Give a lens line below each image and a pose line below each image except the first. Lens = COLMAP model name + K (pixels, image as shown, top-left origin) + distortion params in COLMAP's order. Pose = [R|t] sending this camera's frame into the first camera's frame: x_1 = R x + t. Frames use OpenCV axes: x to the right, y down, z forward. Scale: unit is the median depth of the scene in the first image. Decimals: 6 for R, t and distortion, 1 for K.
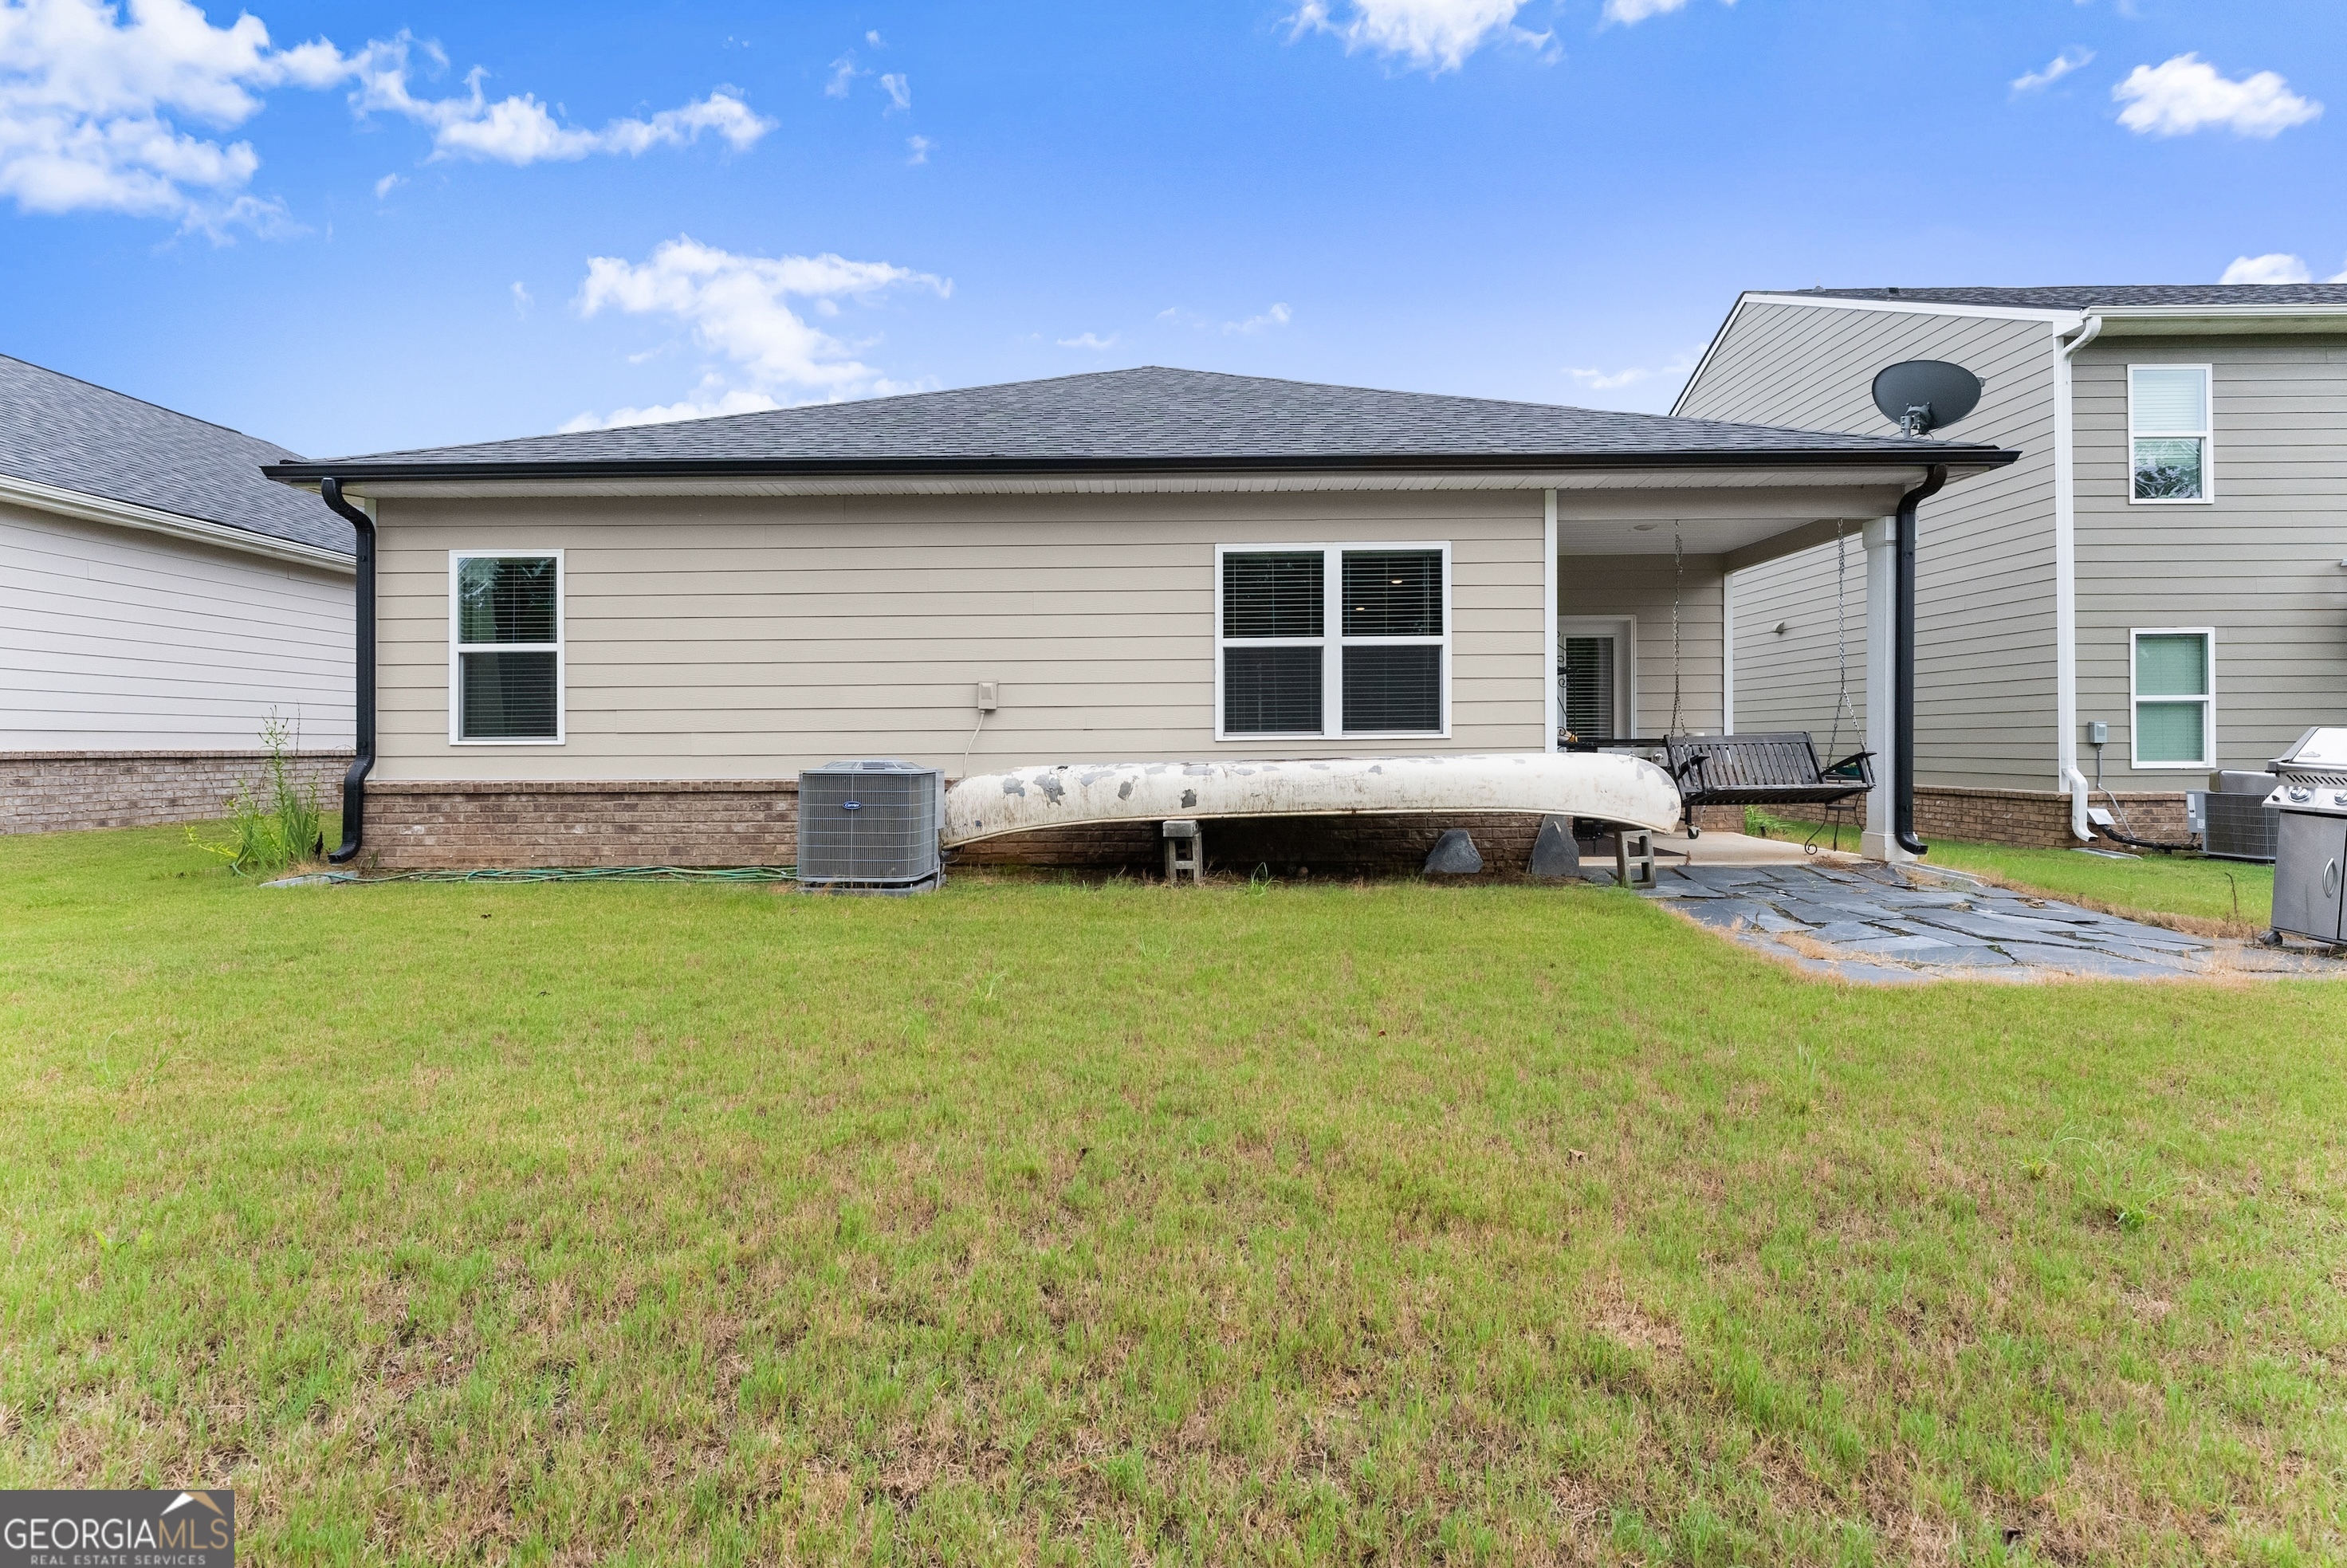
lens RADIAL K [[943.0, 0, 1212.4], [0, 943.0, 731.5], [0, 0, 1]] dist [0.001888, 0.000047]
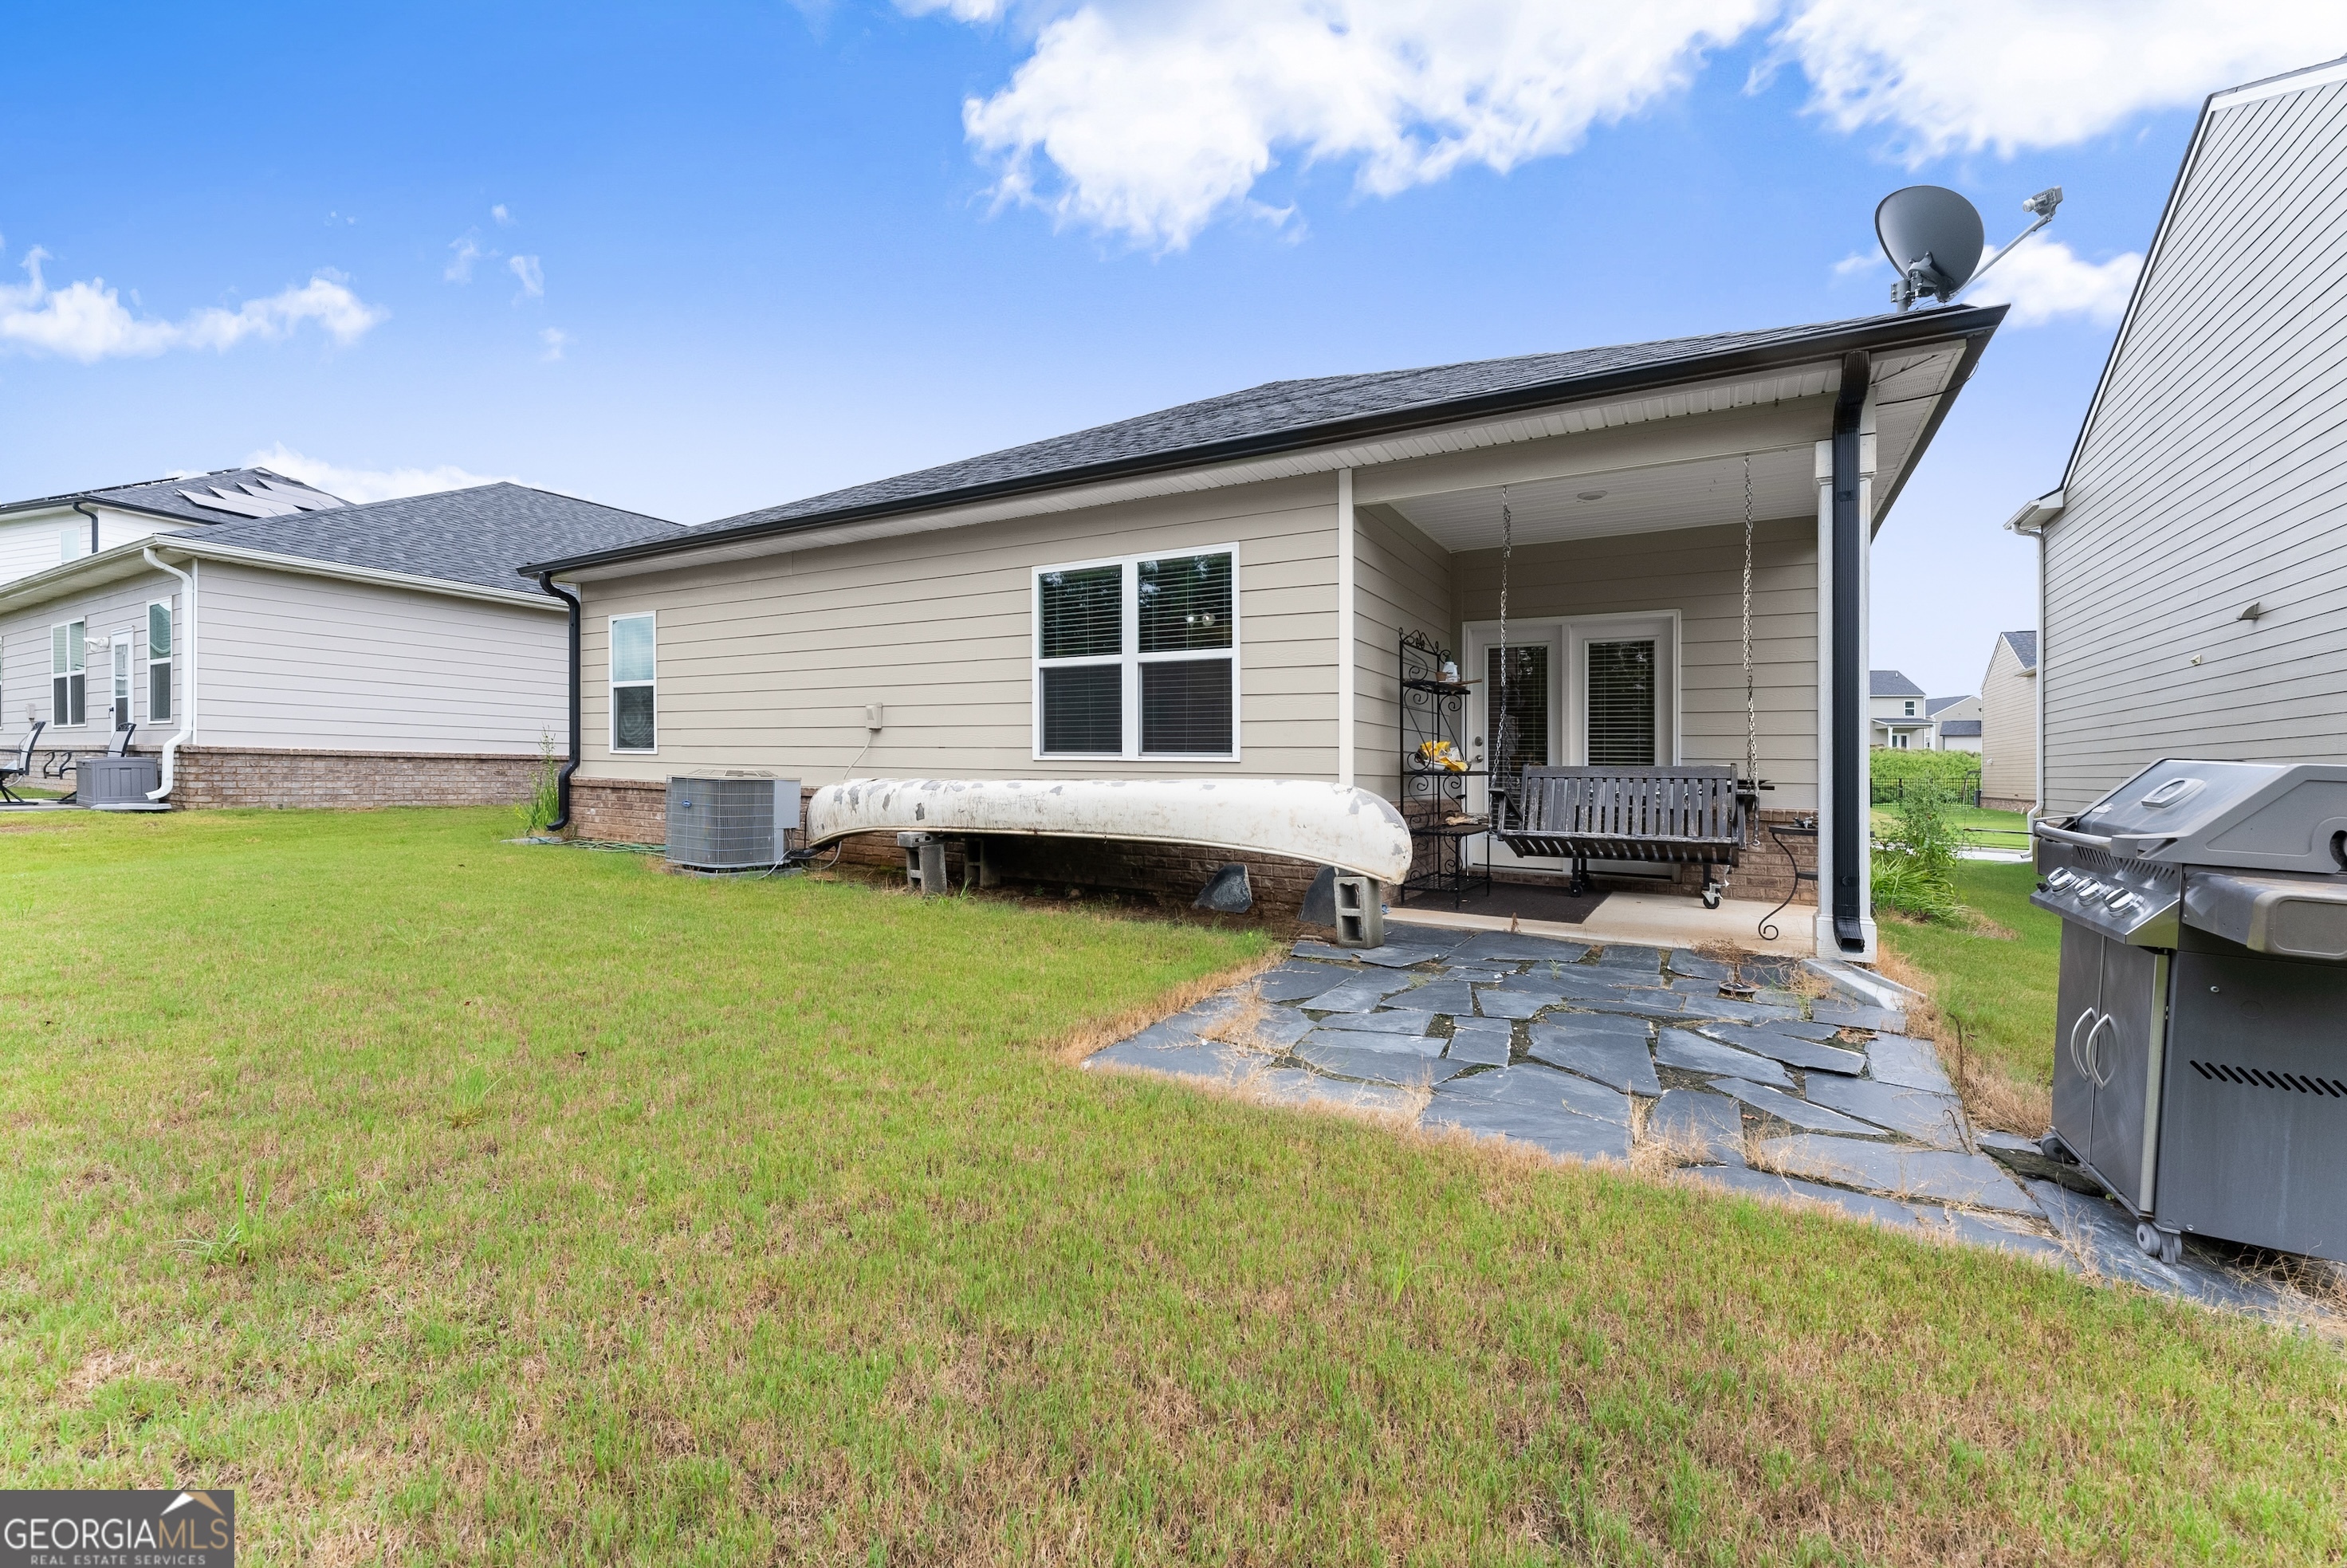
lens RADIAL K [[943.0, 0, 1217.7], [0, 943.0, 778.3], [0, 0, 1]] dist [0.001888, 0.000047]
pose [[0.870127, 0.027390, -0.492067, 0.698078], [-0.017637, 0.999545, 0.024450, 0.001219], [0.492513, -0.012596, 0.870214, 0.210842]]
